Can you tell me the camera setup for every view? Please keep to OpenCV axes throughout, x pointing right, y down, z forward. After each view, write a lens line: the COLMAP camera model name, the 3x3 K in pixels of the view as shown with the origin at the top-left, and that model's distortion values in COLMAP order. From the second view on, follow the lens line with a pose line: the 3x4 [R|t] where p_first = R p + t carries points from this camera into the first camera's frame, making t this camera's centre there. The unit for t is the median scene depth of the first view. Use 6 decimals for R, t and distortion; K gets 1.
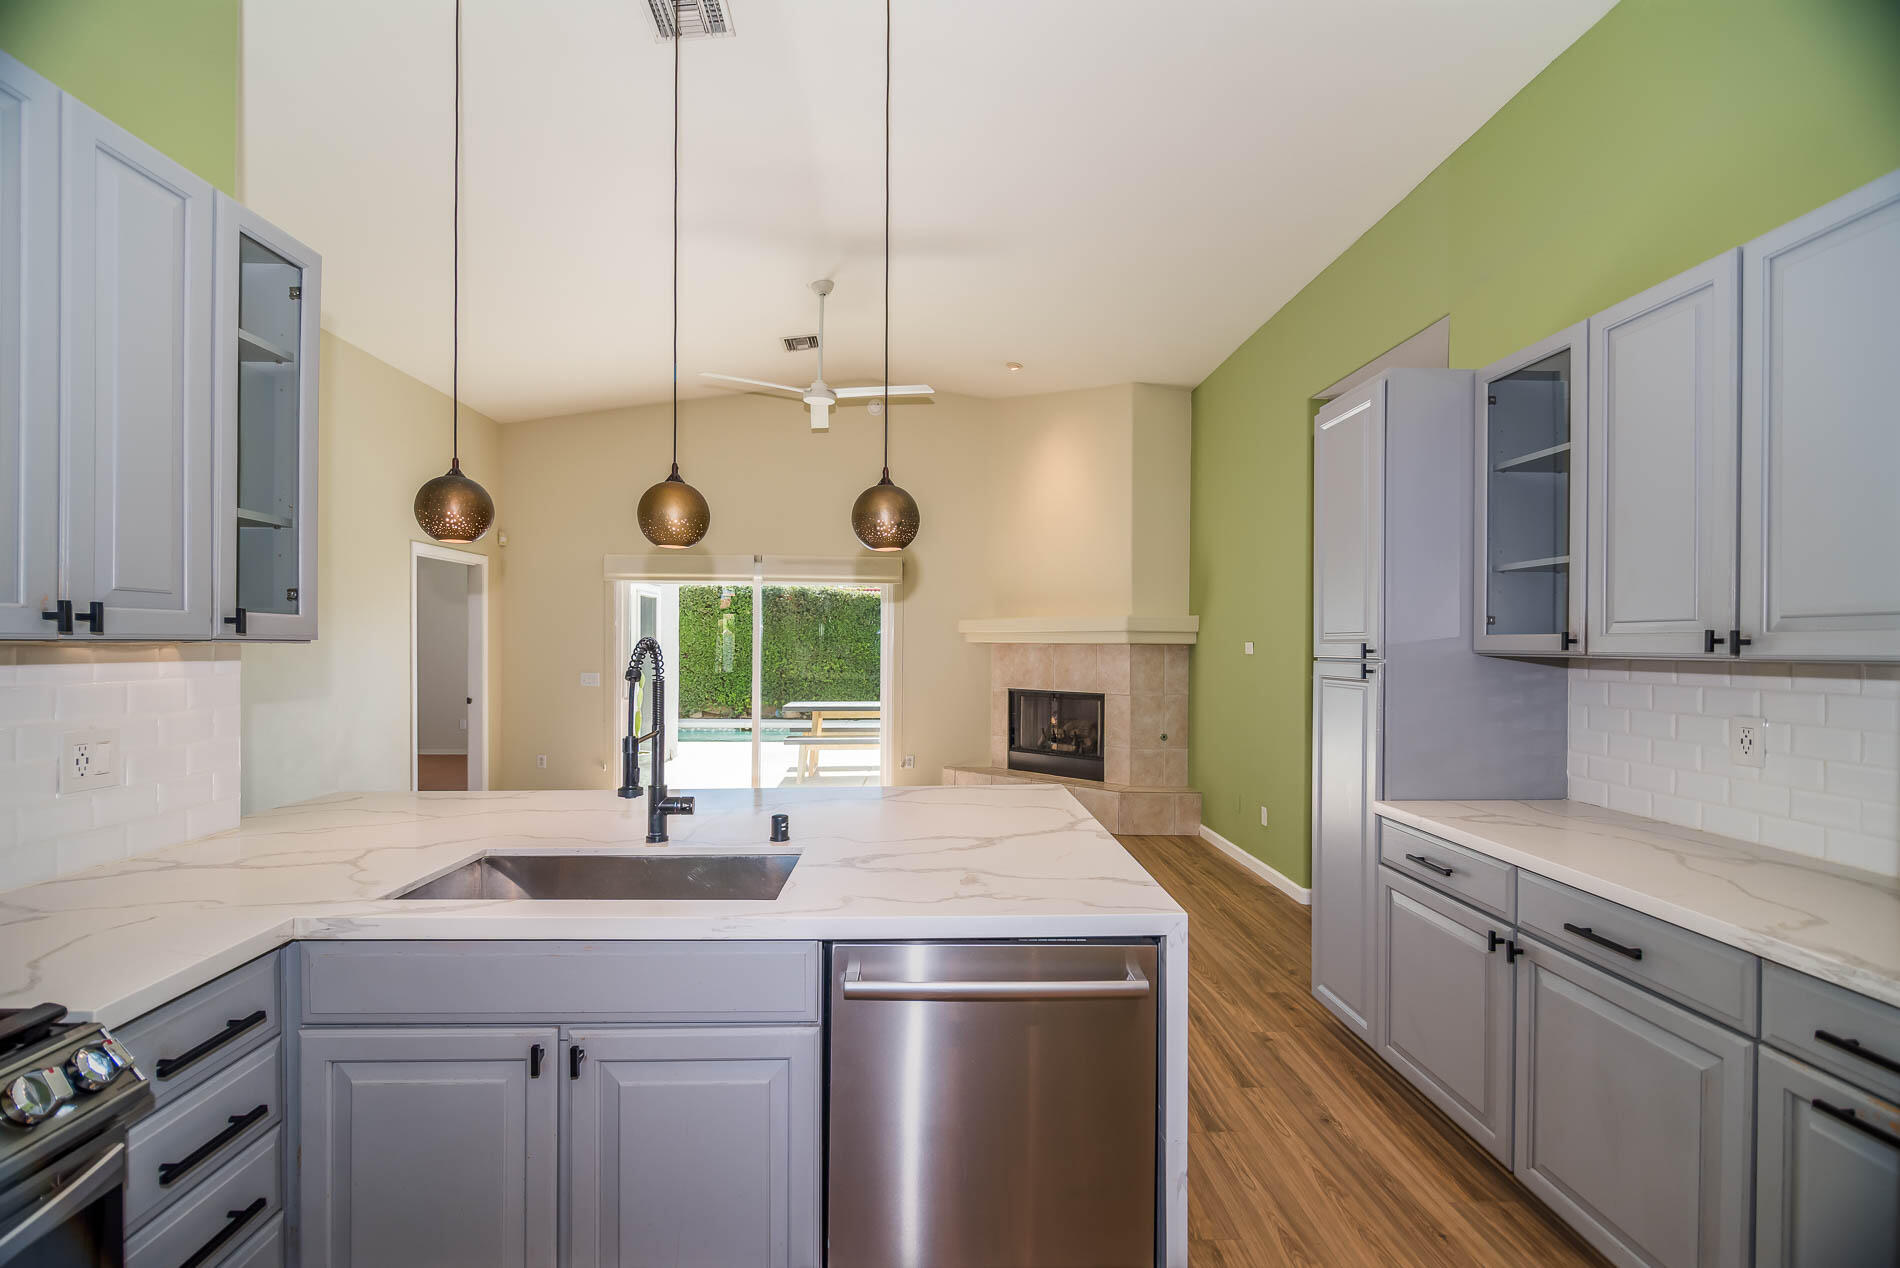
lens RADIAL K [[843.8, 0, 947.5], [0, 843.8, 647.2], [0, 0, 1]] dist [0.012831, -0.011538]
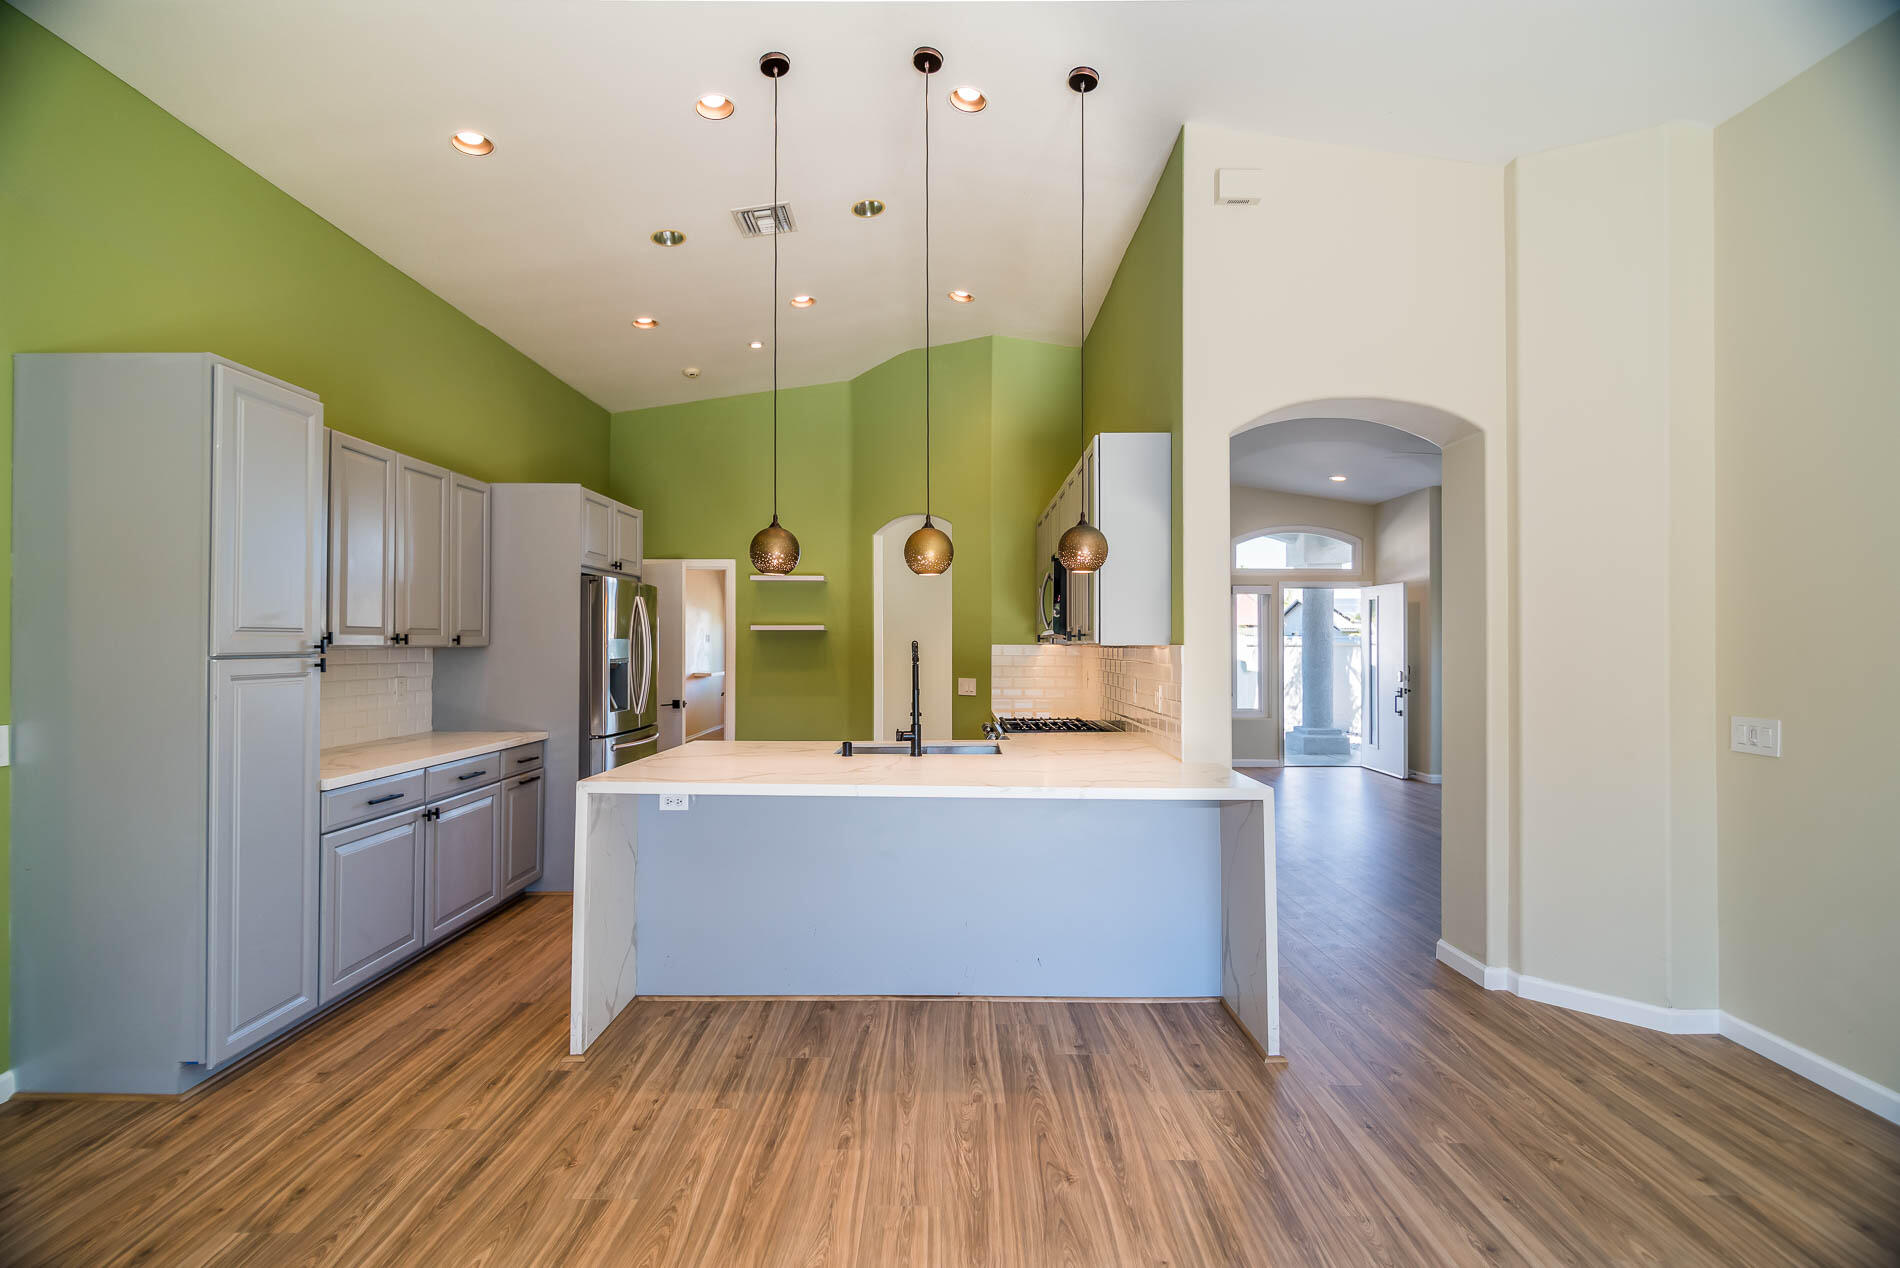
lens RADIAL K [[844.7, 0, 947.6], [0, 844.7, 636.8], [0, 0, 1]] dist [0.000601, -0.004049]
pose [[-0.999150, -0.007254, 0.040572, -0.394446], [-0.007424, 0.999964, -0.004050, -0.010176], [-0.040541, -0.004348, -0.999168, 2.271331]]
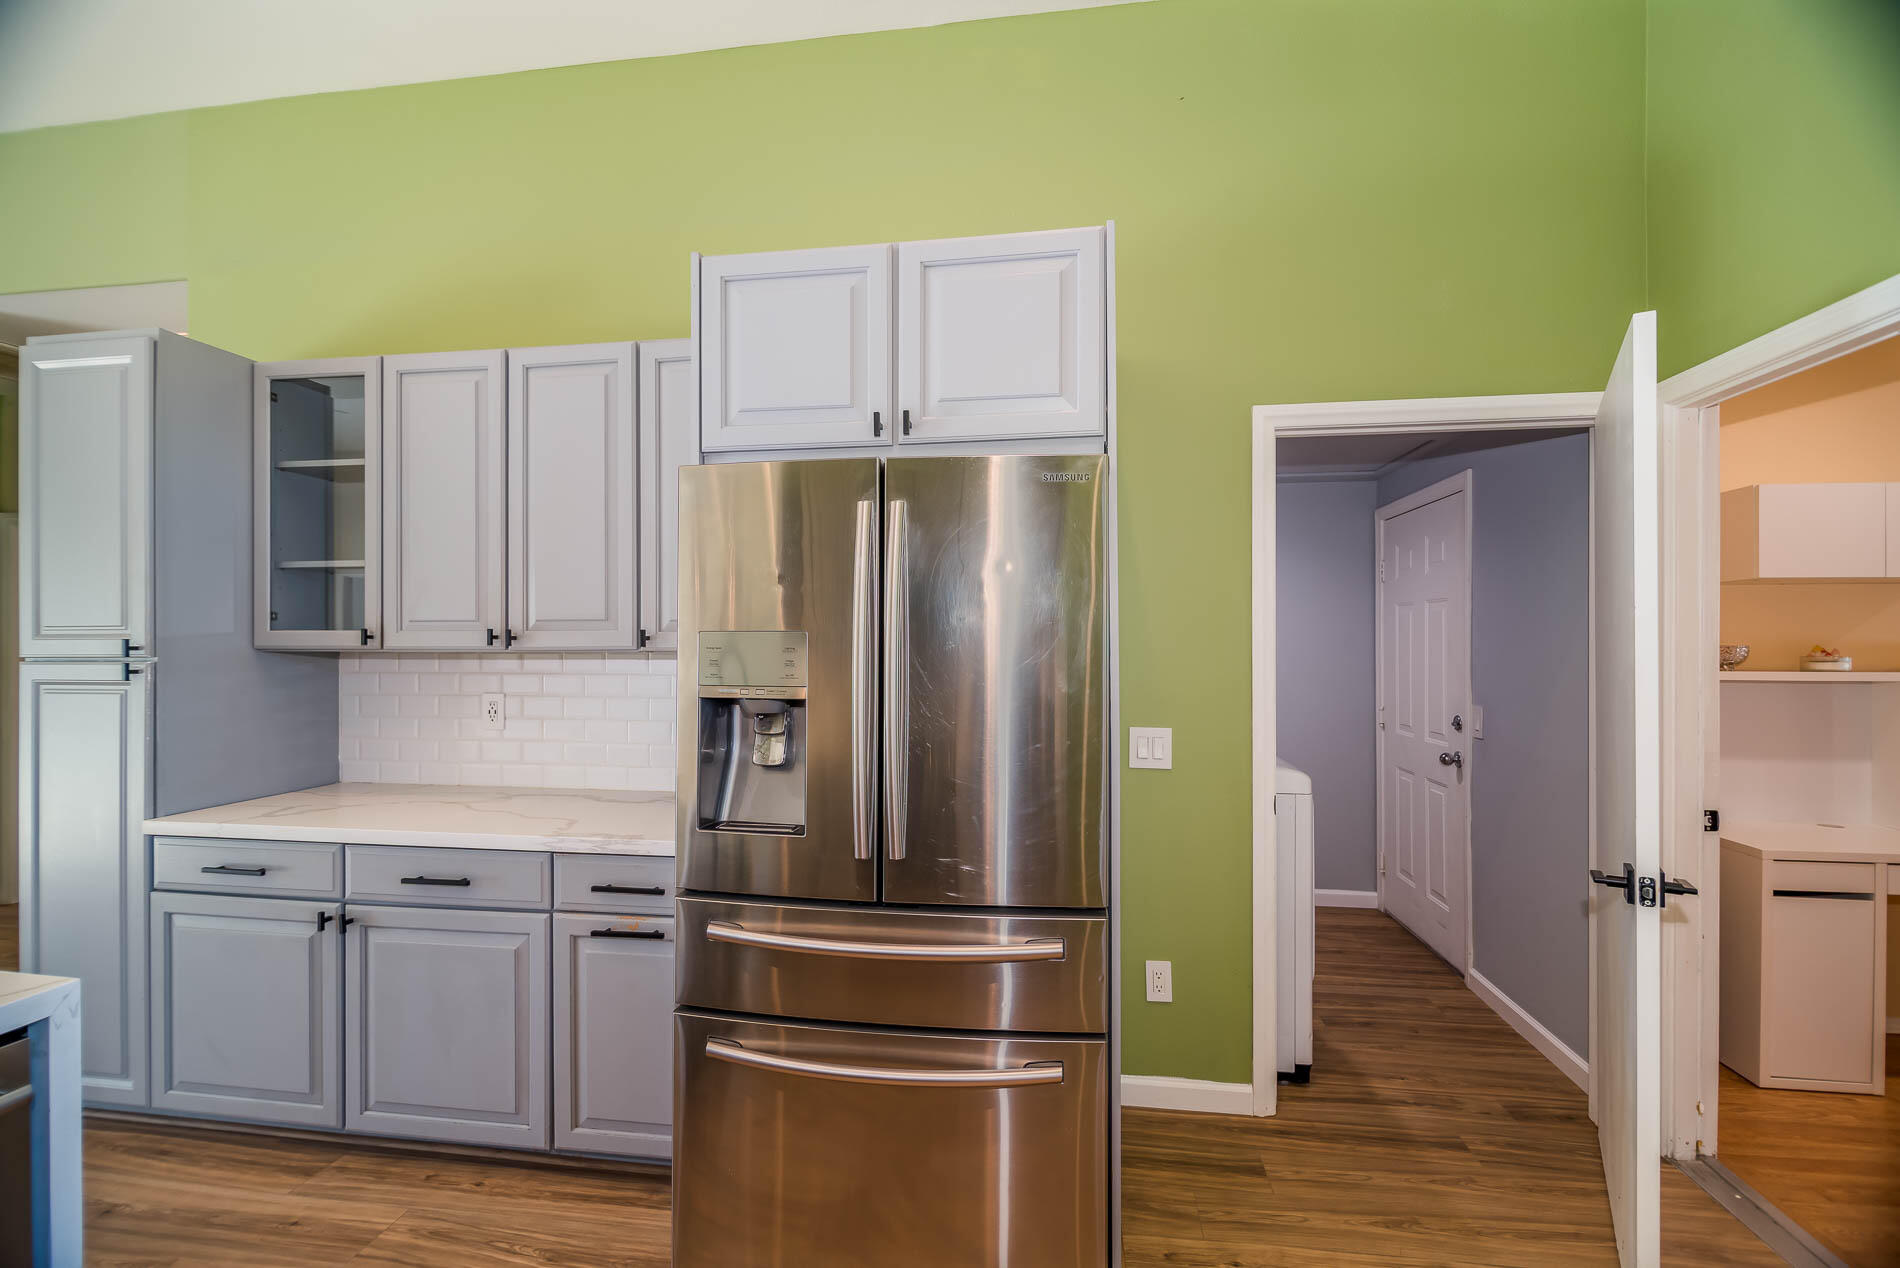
lens RADIAL K [[843.8, 0, 947.5], [0, 843.8, 647.2], [0, 0, 1]] dist [0.012831, -0.011538]
pose [[0.188057, -0.007732, 0.982128, -0.206226], [0.006063, 0.999959, 0.006711, 0.003206], [-0.982139, 0.004693, 0.188096, 0.031074]]
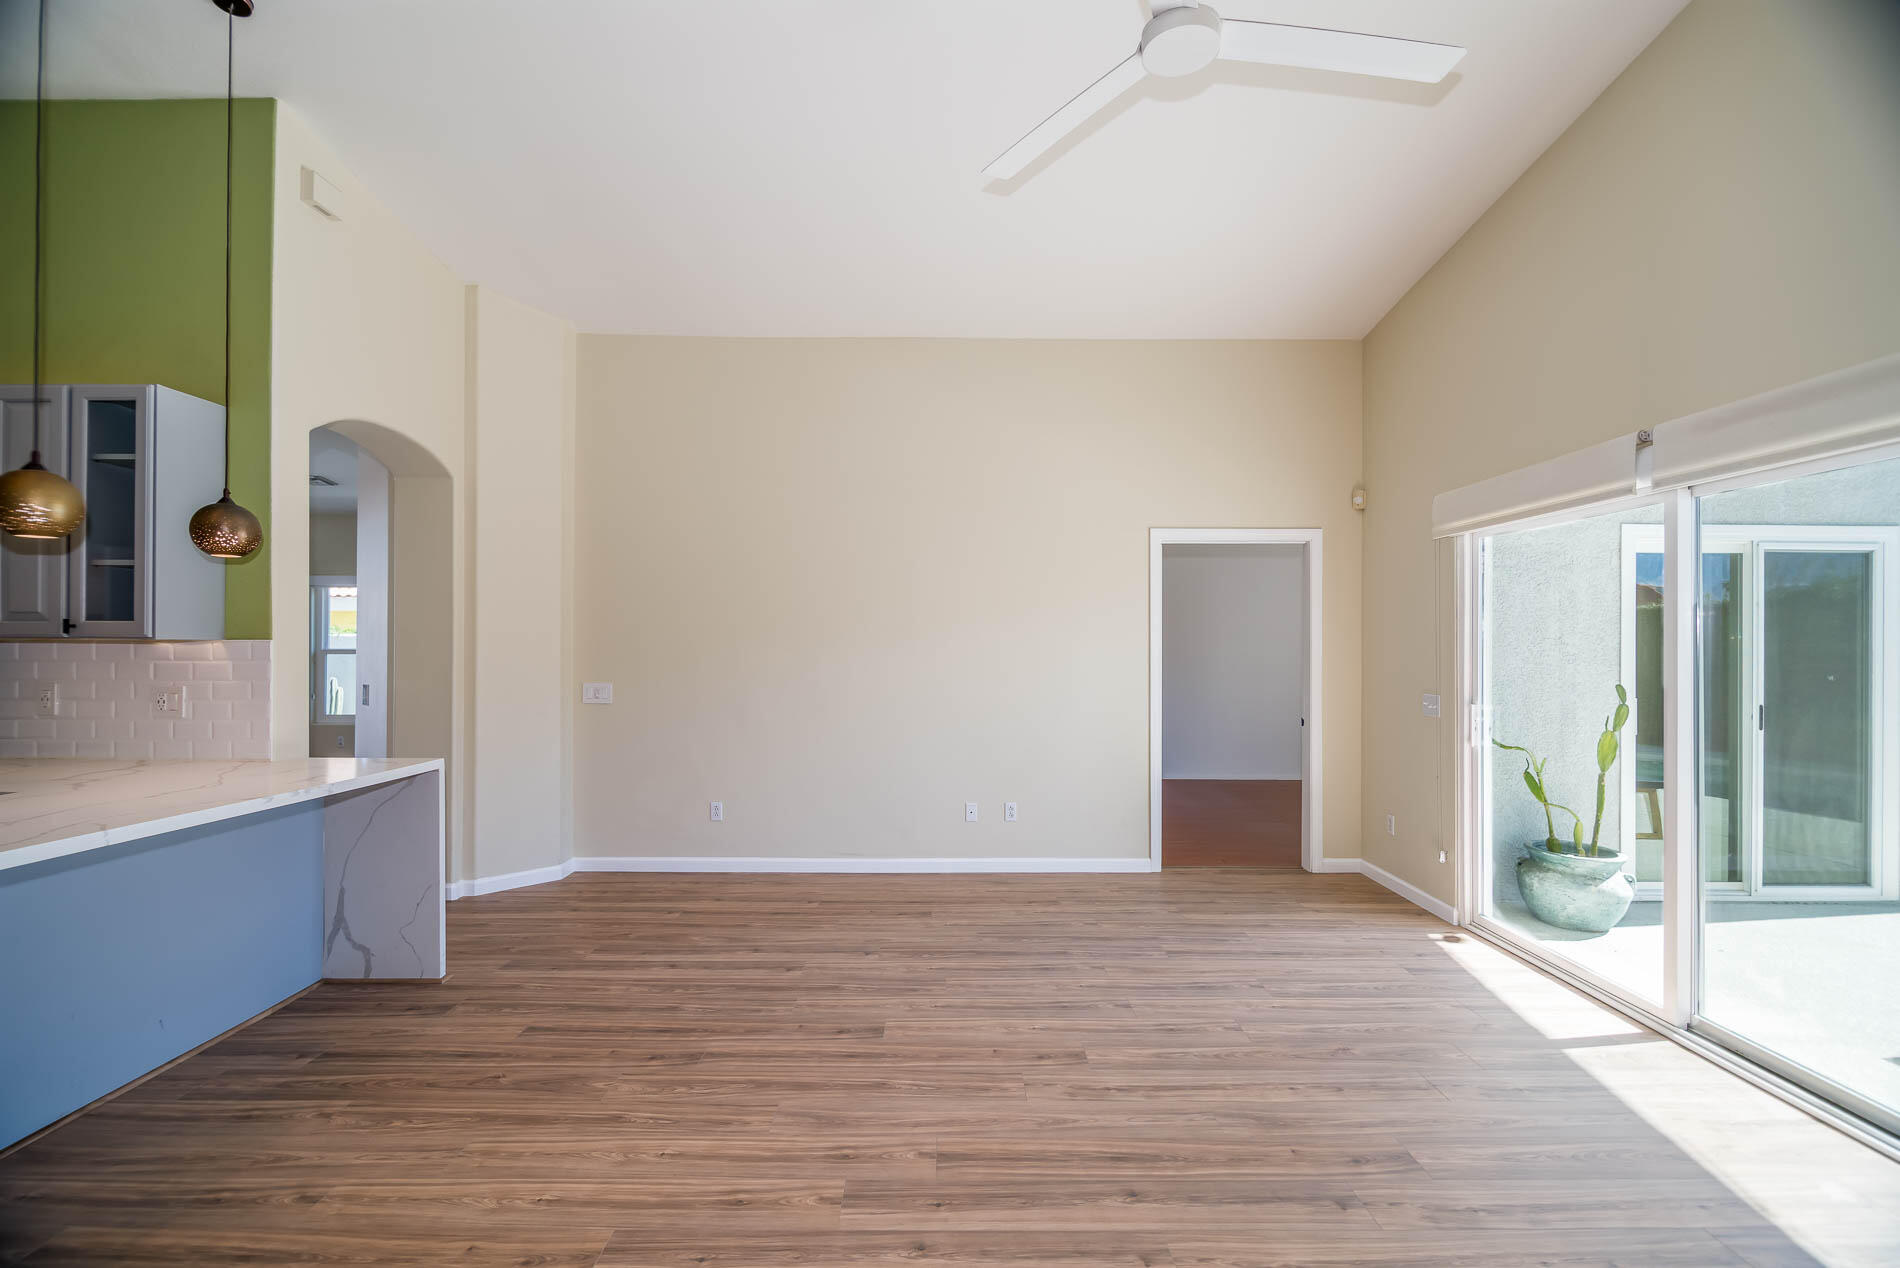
lens RADIAL K [[843.8, 0, 947.5], [0, 843.8, 647.2], [0, 0, 1]] dist [0.012831, -0.011538]
pose [[-0.033735, -0.004831, -0.999419, 0.579143], [-0.007763, 0.999959, -0.004571, 0.004000], [0.999401, 0.007604, -0.033772, 1.986141]]
